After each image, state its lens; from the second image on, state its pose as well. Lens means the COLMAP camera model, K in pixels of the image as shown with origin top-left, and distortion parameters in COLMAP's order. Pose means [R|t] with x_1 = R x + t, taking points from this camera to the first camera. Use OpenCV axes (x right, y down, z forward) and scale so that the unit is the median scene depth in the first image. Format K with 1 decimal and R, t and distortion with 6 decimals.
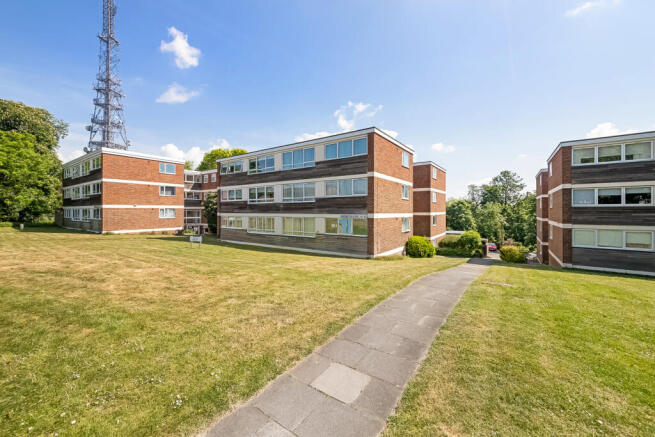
lens RADIAL K [[267.0, 0, 330.0], [0, 267.0, 215.5], [0, 0, 1]] dist [-0.001991, -0.000173]
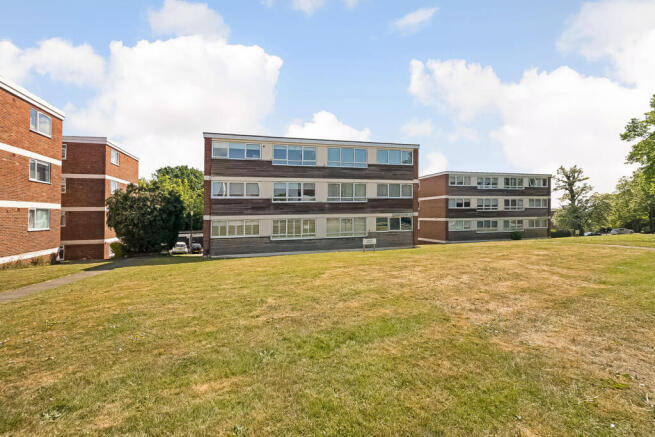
lens RADIAL K [[267.0, 0, 330.0], [0, 267.0, 215.5], [0, 0, 1]] dist [-0.001991, -0.000173]
pose [[0.640847, -0.011950, 0.767576, -0.881596], [0.028433, 0.999562, -0.008177, 0.004867], [-0.767142, 0.027064, 0.640906, 0.420789]]
